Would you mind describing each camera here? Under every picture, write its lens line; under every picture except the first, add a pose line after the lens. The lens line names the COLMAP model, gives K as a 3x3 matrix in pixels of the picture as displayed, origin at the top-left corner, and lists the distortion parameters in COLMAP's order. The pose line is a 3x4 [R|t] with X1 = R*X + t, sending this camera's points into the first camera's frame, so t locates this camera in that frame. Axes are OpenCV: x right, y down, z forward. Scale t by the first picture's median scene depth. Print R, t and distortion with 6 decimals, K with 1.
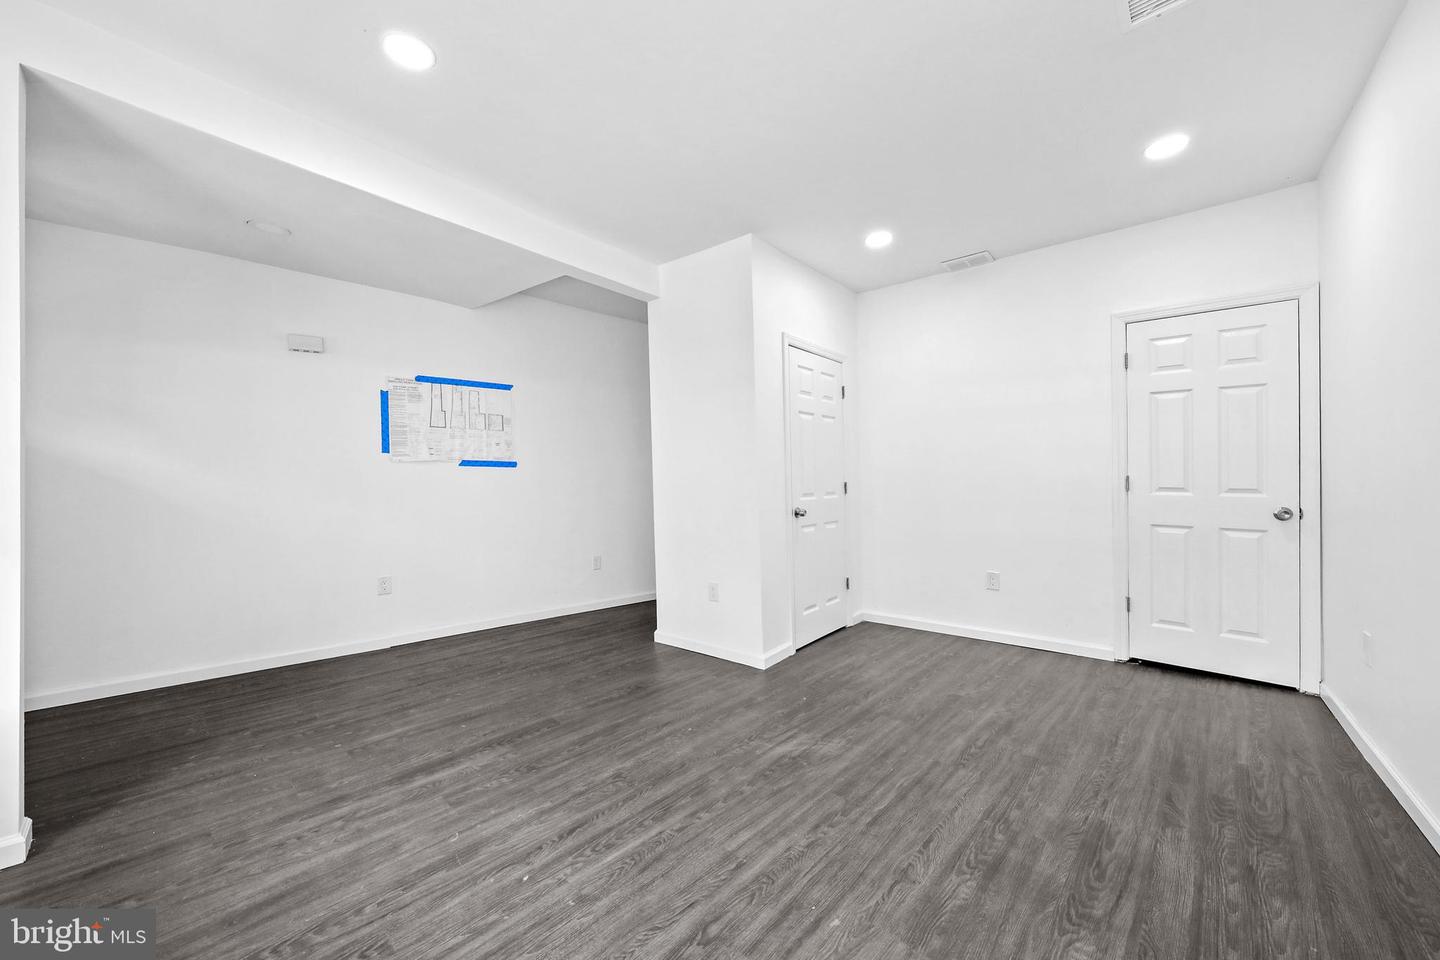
lens RADIAL K [[536.9, 0, 725.1], [0, 536.9, 470.4], [0, 0, 1]] dist [0.001171, 0.000129]
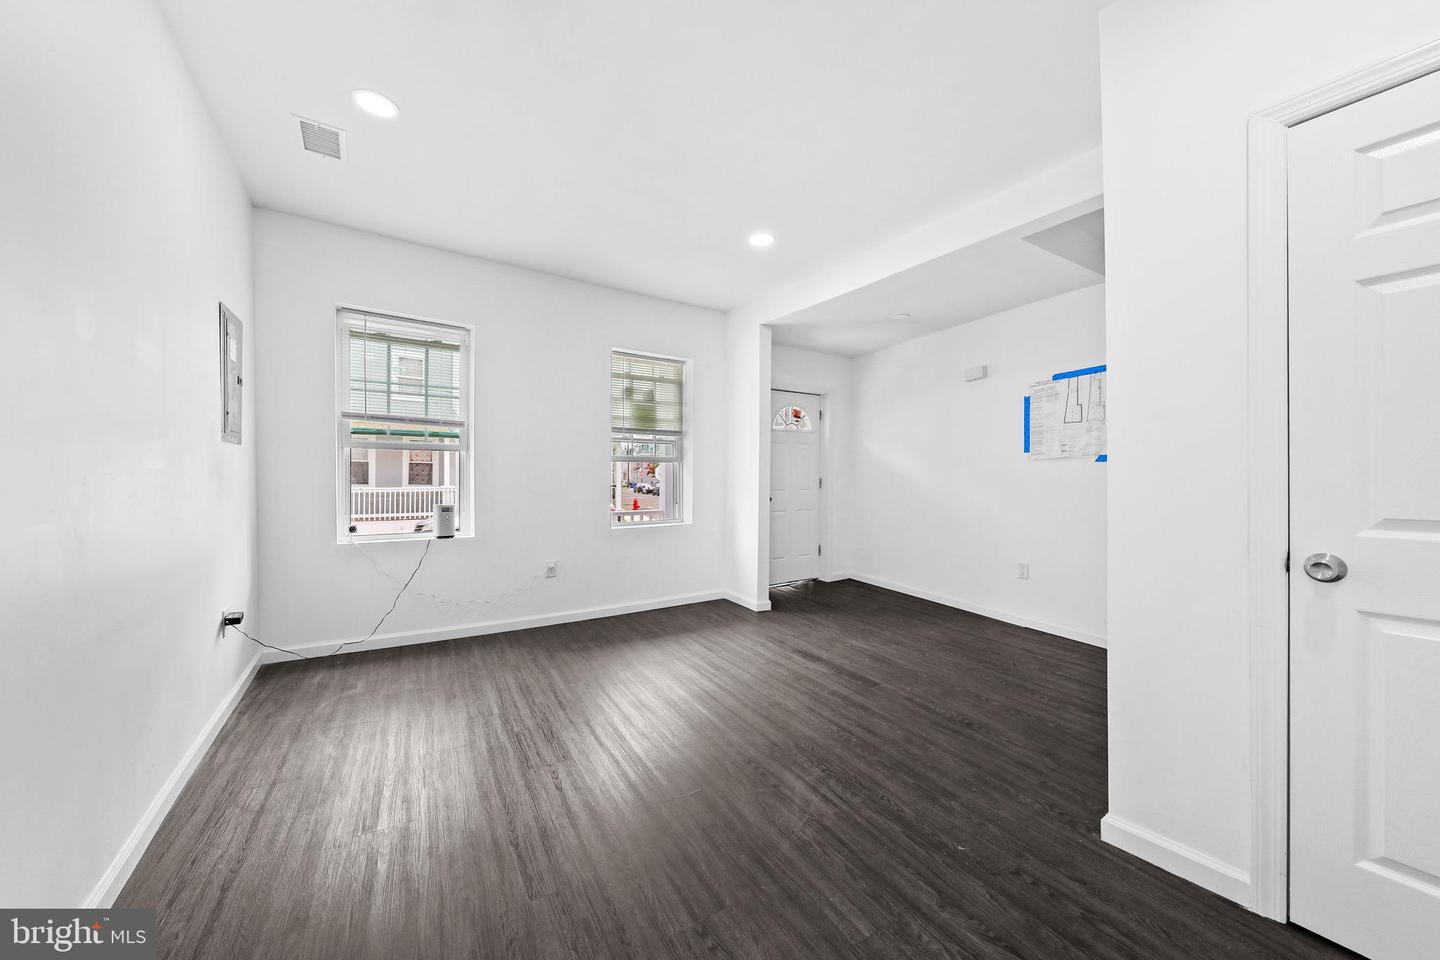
lens RADIAL K [[536.9, 0, 721.1], [0, 536.9, 476.1], [0, 0, 1]] dist [0.001171, 0.000129]
pose [[-0.302499, -0.000050, -0.953150, 0.763926], [0.010911, 0.999934, -0.003515, 0.016768], [0.953087, -0.011463, -0.302478, 0.903520]]
